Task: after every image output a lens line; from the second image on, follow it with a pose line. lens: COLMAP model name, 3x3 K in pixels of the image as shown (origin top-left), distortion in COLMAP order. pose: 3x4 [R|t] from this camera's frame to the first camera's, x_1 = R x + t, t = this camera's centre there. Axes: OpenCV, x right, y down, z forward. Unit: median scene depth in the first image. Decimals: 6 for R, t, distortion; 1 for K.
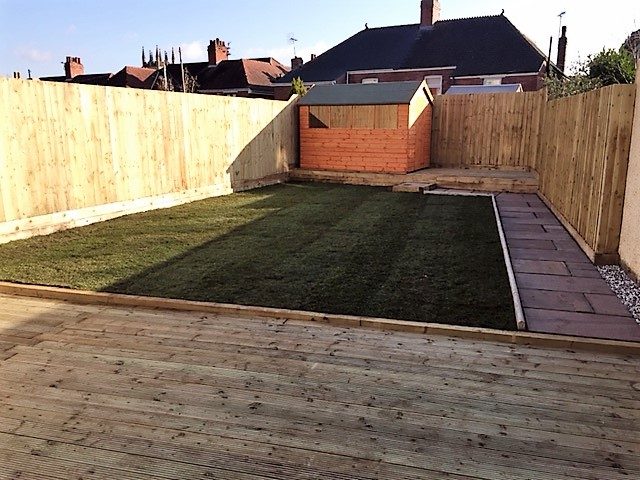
lens RADIAL K [[549.0, 0, 320.0], [0, 549.0, 240.0], [0, 0, 1]] dist [0.080428, -0.093172]
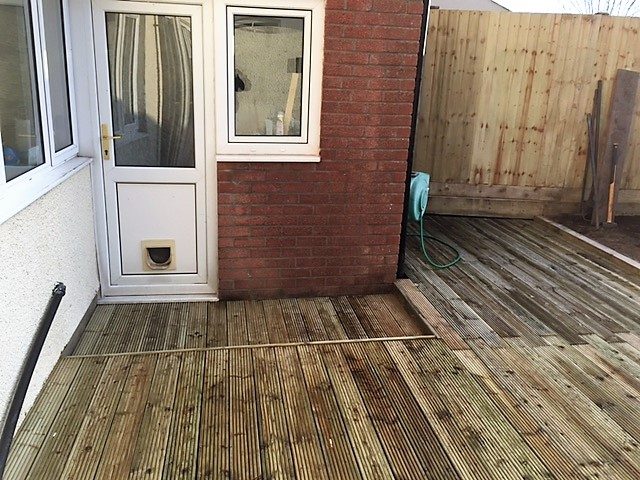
lens RADIAL K [[549.0, 0, 320.0], [0, 549.0, 240.0], [0, 0, 1]] dist [0.080428, -0.093172]
pose [[0.428681, 0.280739, -0.858731, -0.016067], [-0.227359, 0.953428, 0.198199, -0.008455], [0.874380, 0.110276, 0.472545, 0.099170]]
